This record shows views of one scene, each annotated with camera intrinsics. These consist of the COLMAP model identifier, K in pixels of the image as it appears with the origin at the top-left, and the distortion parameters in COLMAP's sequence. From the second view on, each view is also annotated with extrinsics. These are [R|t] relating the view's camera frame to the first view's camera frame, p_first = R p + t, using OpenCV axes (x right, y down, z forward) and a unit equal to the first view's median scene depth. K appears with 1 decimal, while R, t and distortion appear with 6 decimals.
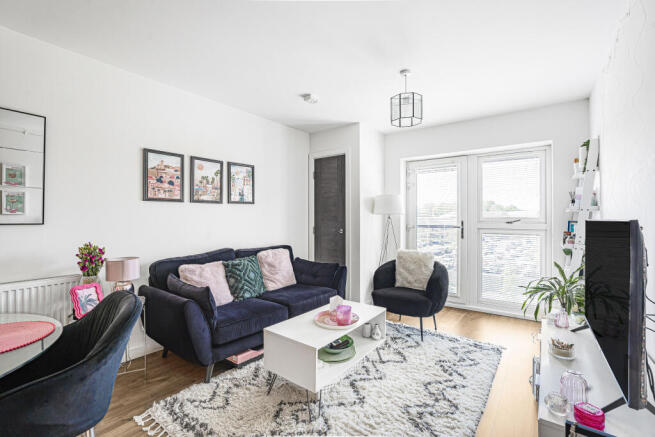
lens RADIAL K [[303.5, 0, 325.7], [0, 303.5, 218.5], [0, 0, 1]] dist [0.003780, 0.000773]
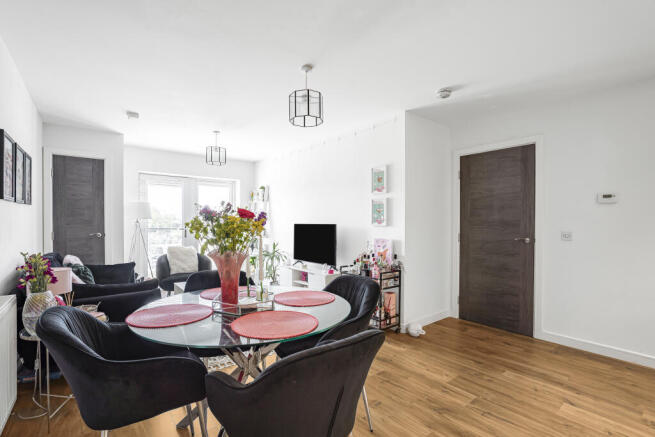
lens RADIAL K [[303.5, 0, 327.5], [0, 303.5, 220.8], [0, 0, 1]] dist [0.003780, 0.000773]
pose [[0.248139, 0.001408, 0.968723, -0.782733], [-0.004359, 0.999990, -0.000337, -0.009199], [-0.968715, -0.004139, 0.248143, 0.017667]]
